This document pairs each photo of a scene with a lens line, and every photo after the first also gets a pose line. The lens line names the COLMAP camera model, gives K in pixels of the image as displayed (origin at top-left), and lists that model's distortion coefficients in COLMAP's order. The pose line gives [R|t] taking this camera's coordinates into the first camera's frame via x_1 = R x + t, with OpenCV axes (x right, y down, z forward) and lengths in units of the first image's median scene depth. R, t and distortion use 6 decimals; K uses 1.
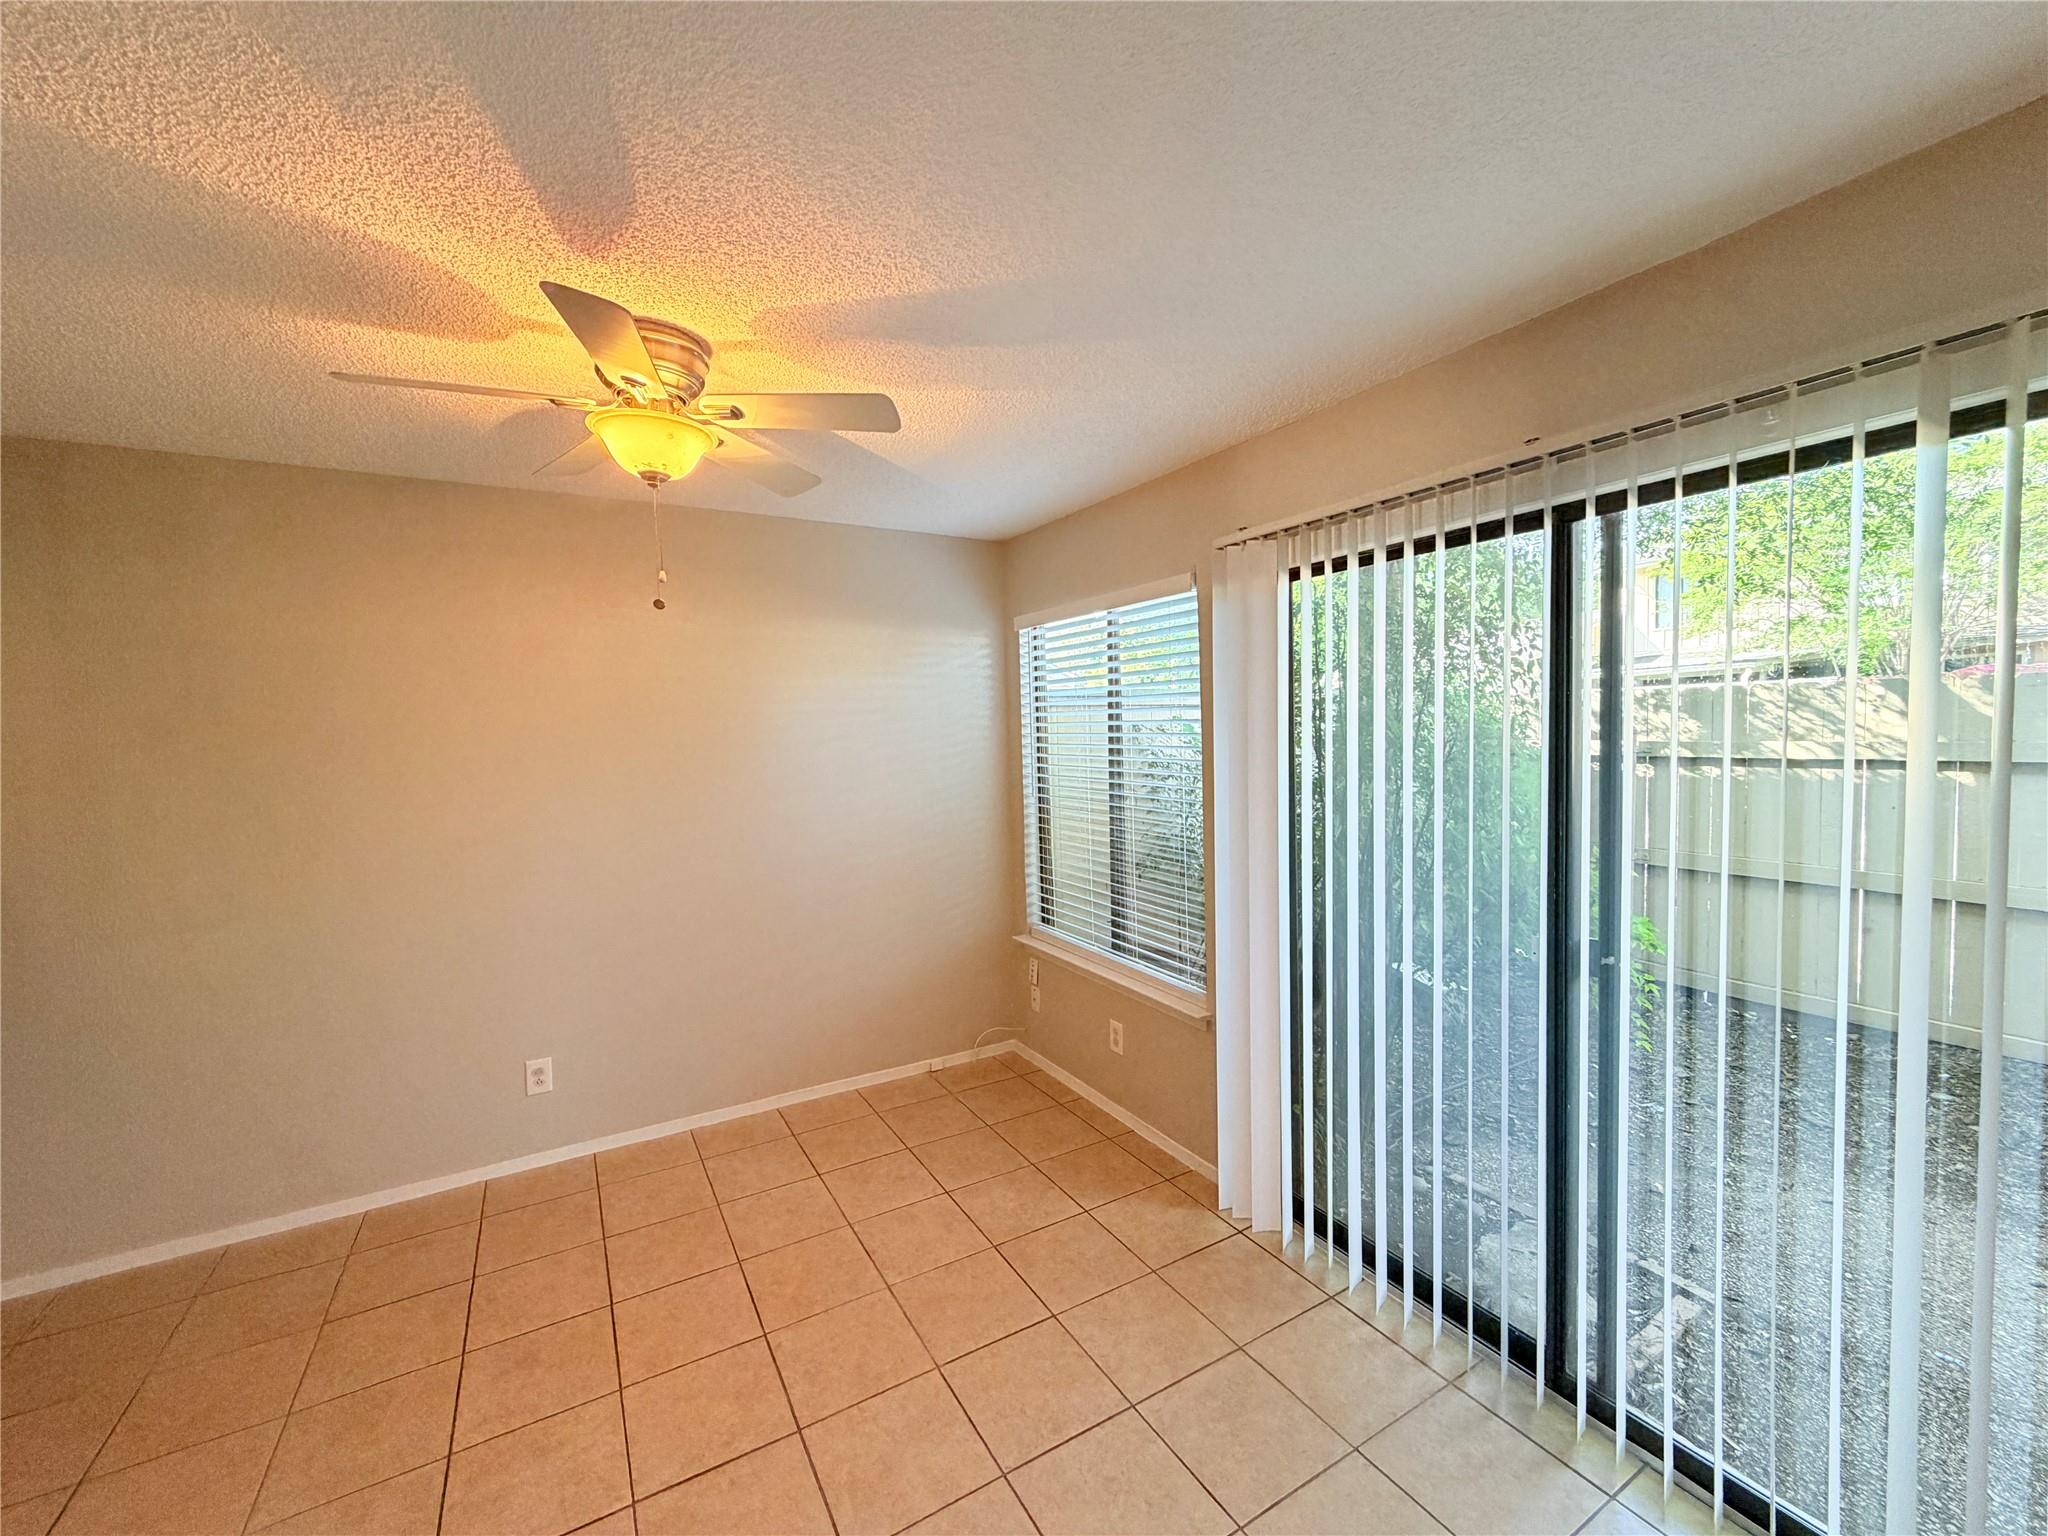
lens RADIAL K [[817.6, 0, 1020.5], [0, 817.6, 769.0], [0, 0, 1]] dist [0.000321, 0.000137]
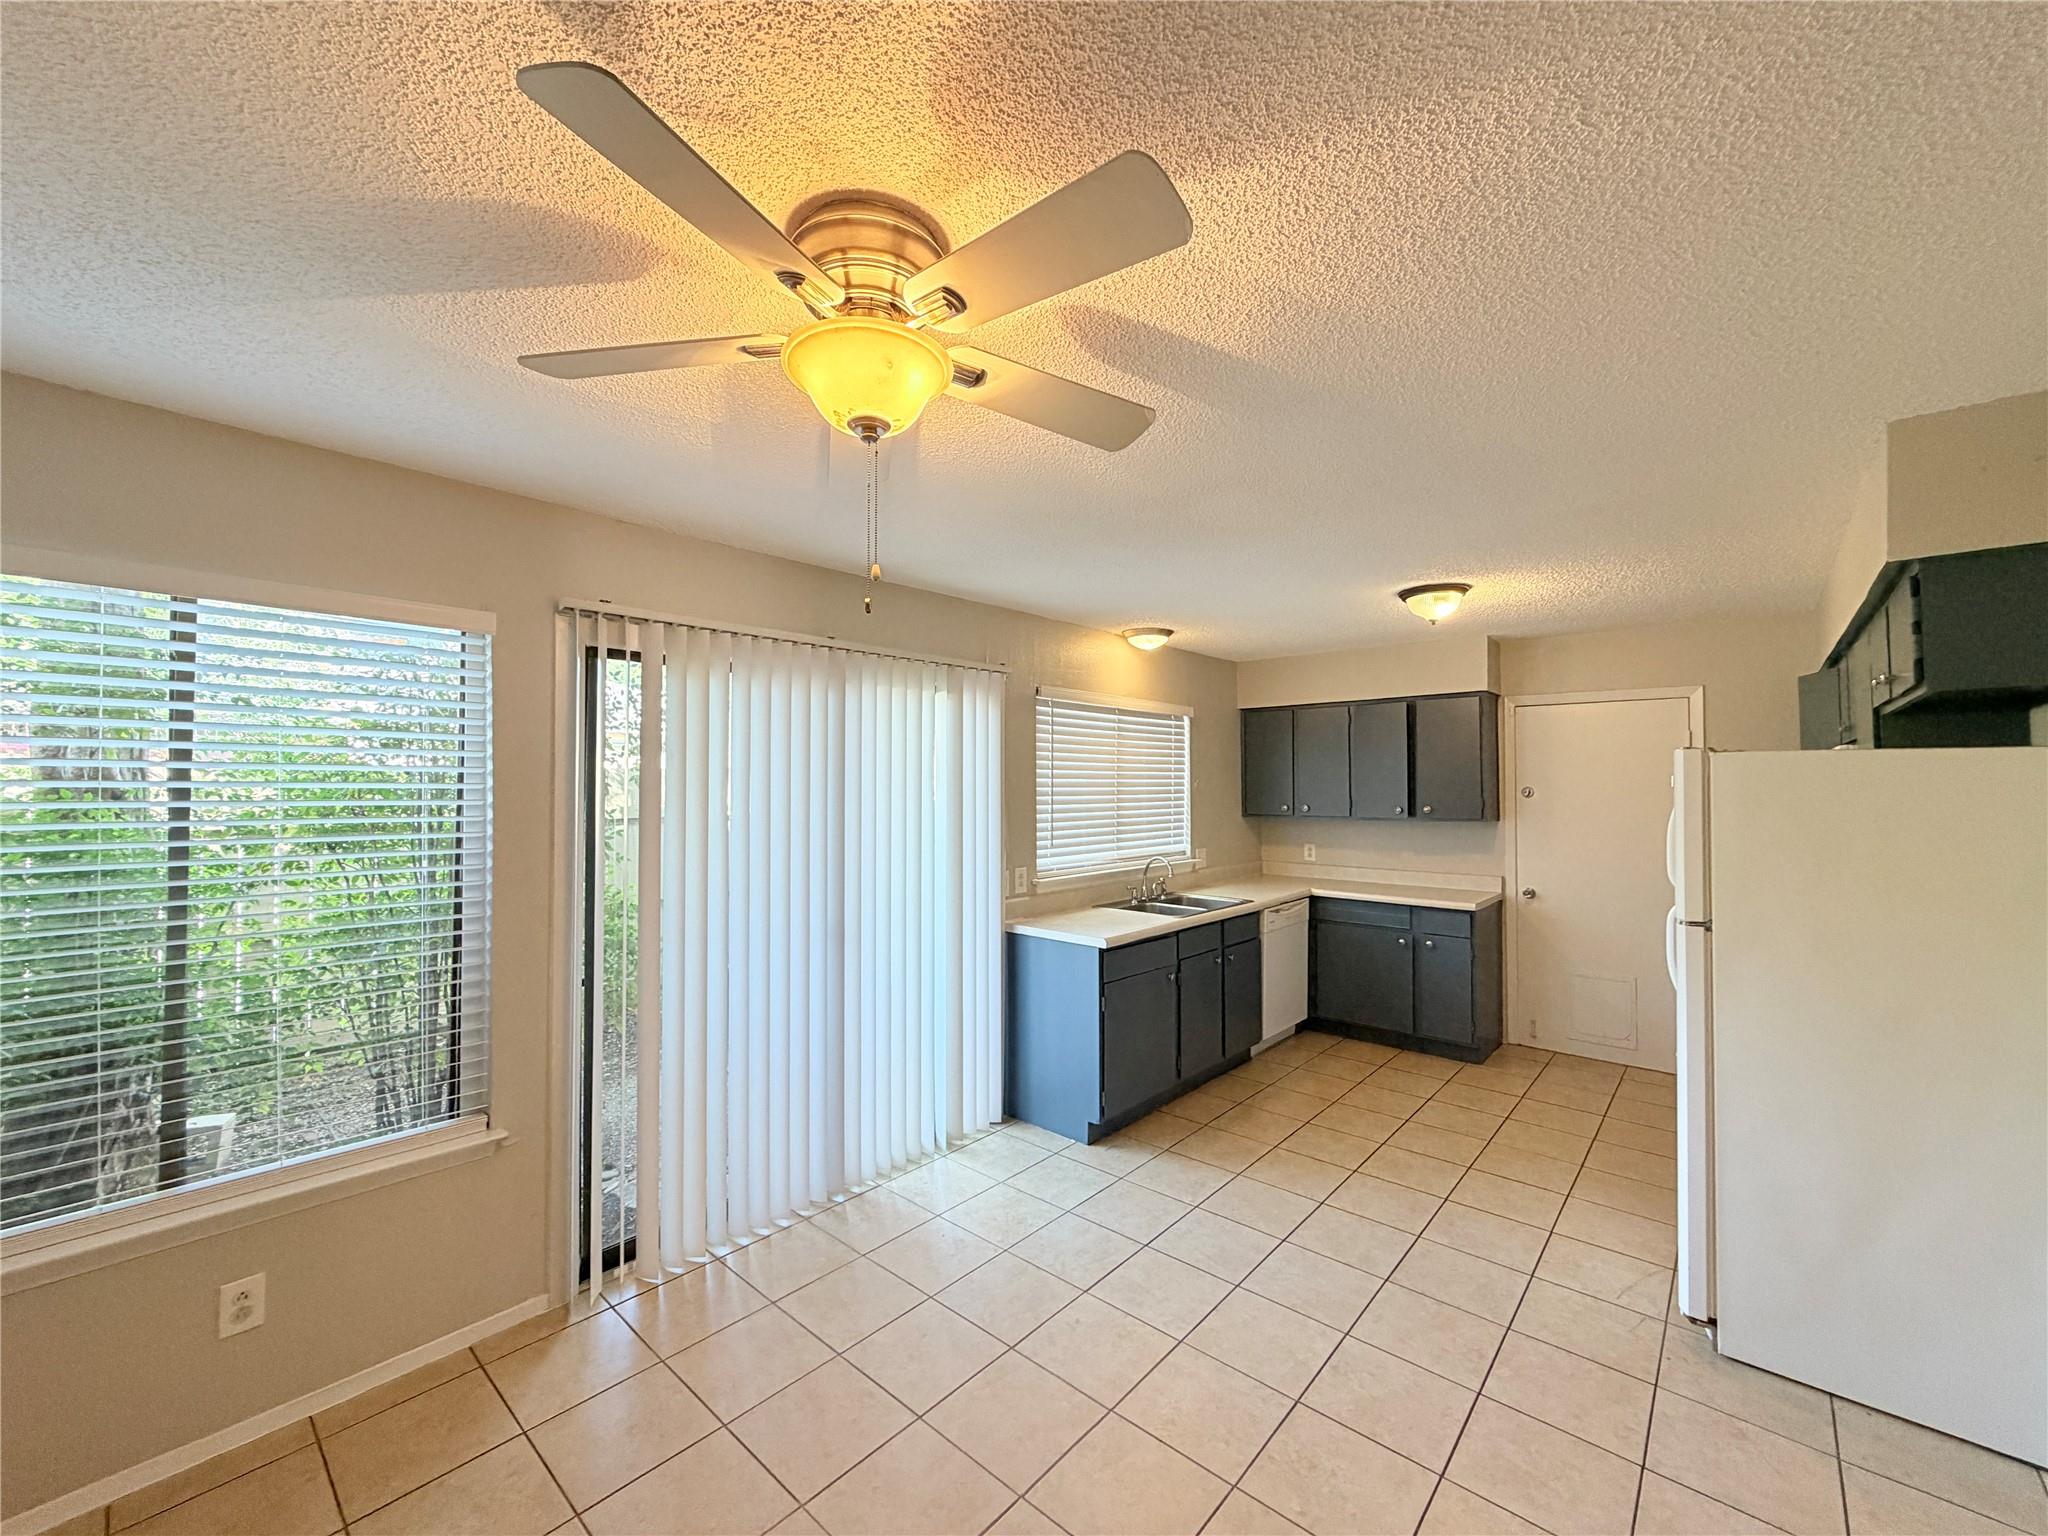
lens RADIAL K [[817.6, 0, 1020.5], [0, 817.6, 769.0], [0, 0, 1]] dist [0.000321, 0.000137]
pose [[-0.306920, 0.041305, 0.950839, -0.641987], [0.051319, 0.998323, -0.026803, -0.020893], [-0.950351, 0.040570, -0.308525, 0.618284]]
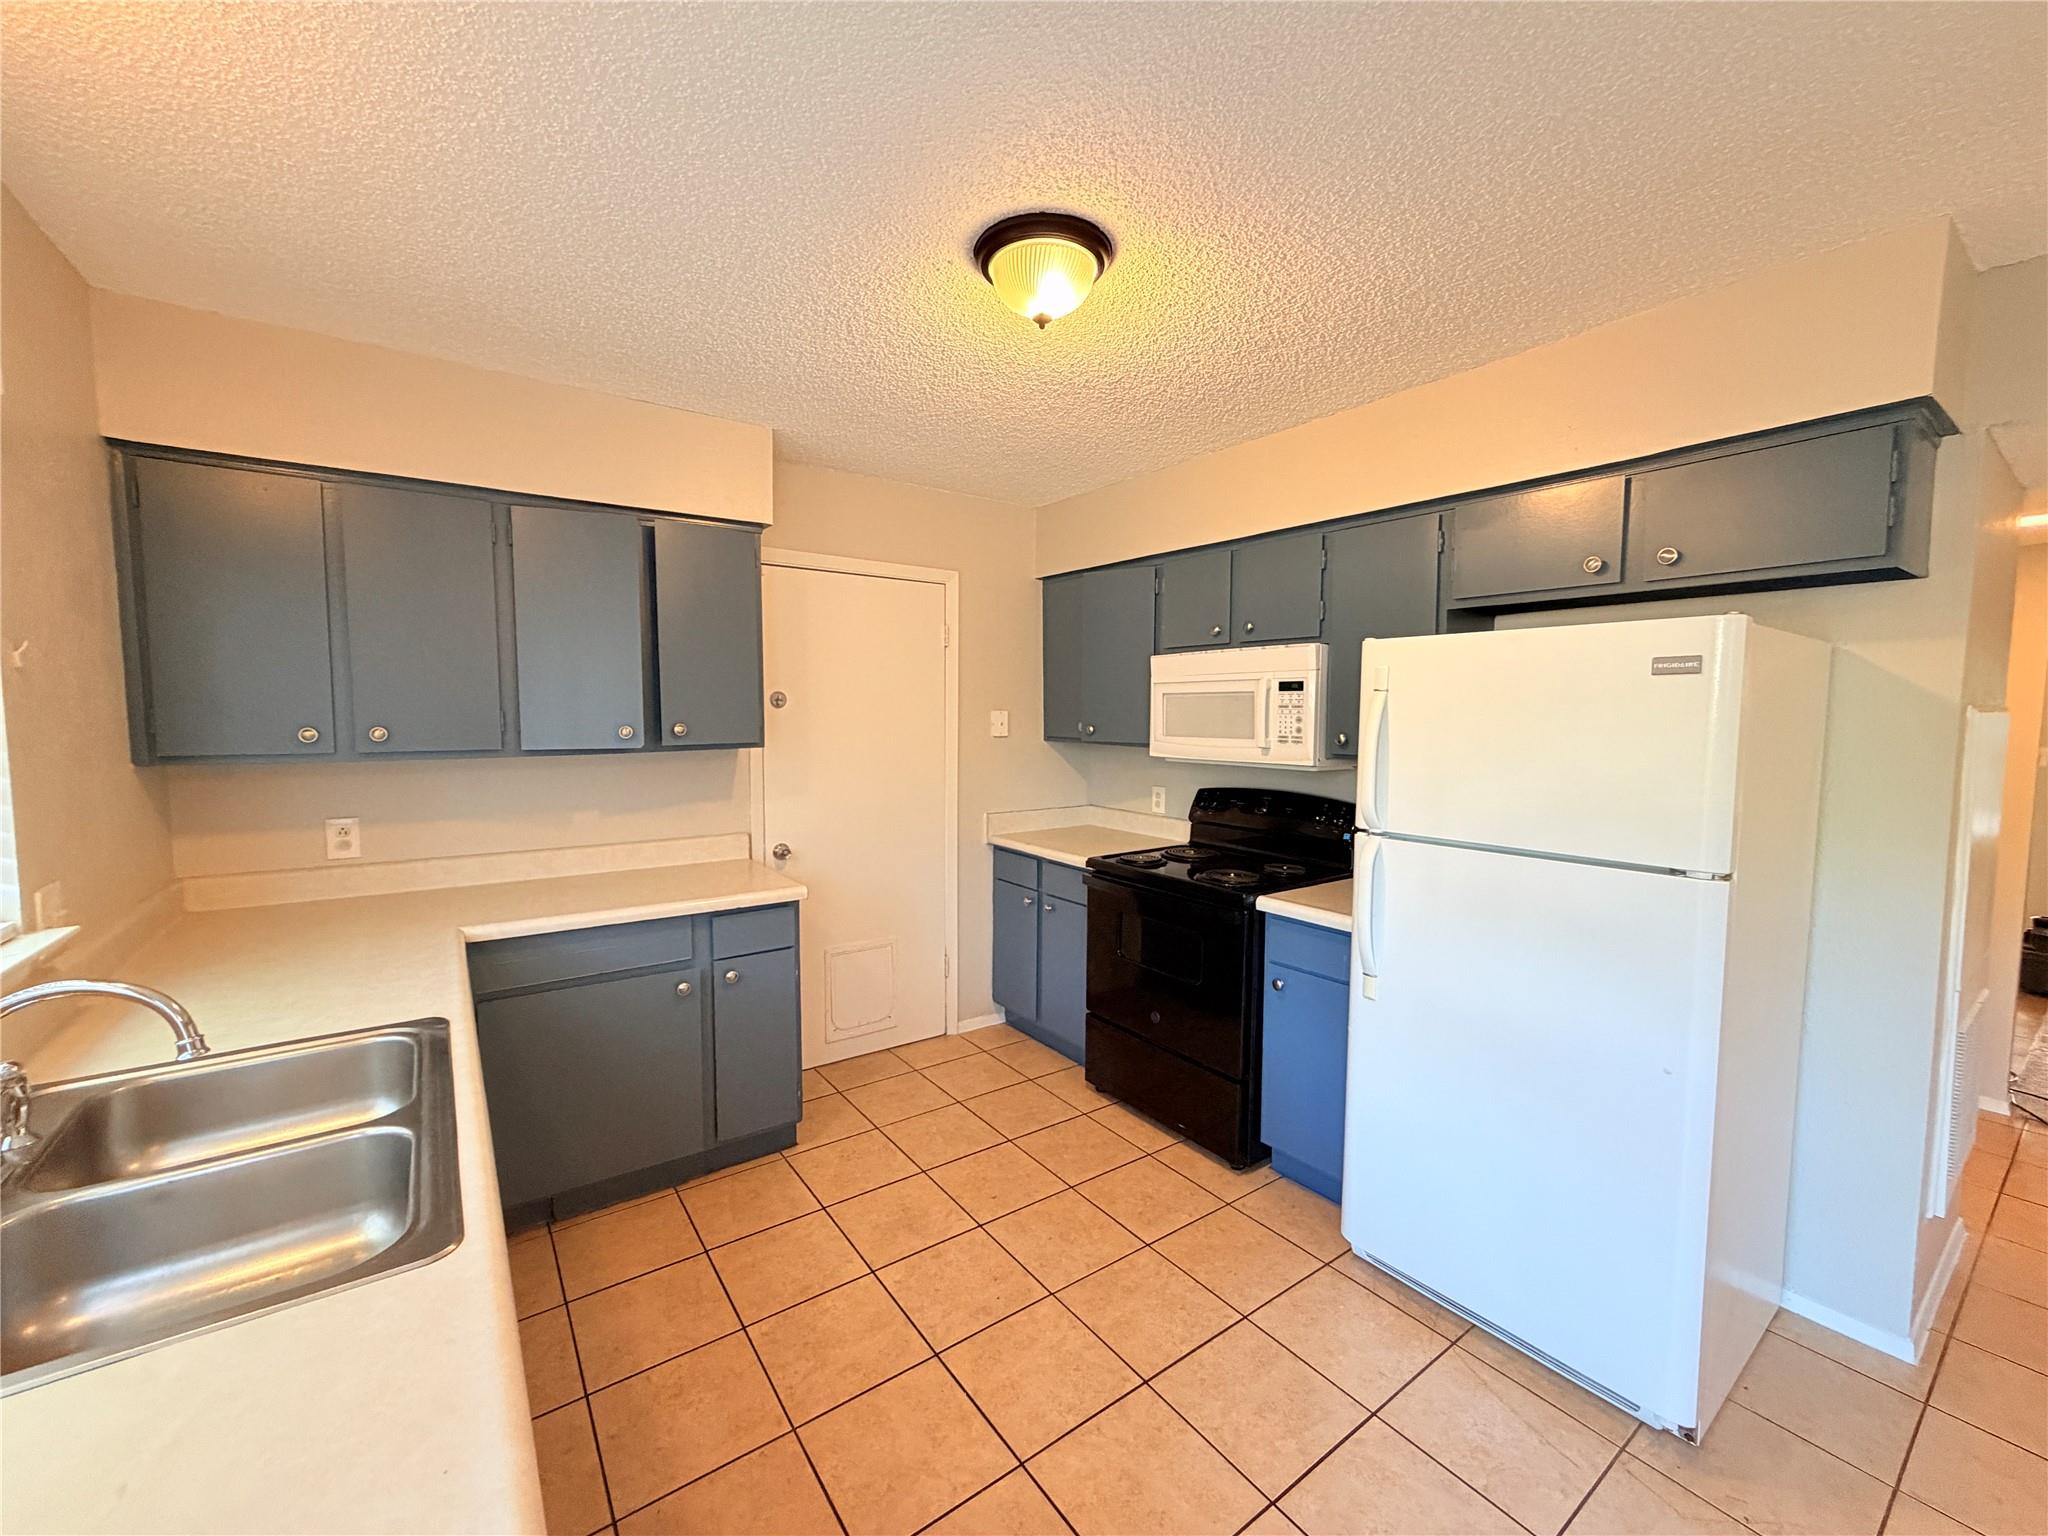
lens RADIAL K [[817.6, 0, 1020.5], [0, 817.6, 769.0], [0, 0, 1]] dist [0.000321, 0.000137]
pose [[-0.995296, 0.024785, -0.093658, 0.293380], [0.013433, 0.992689, 0.119948, -0.001673], [0.095946, 0.118126, -0.988352, 0.283974]]
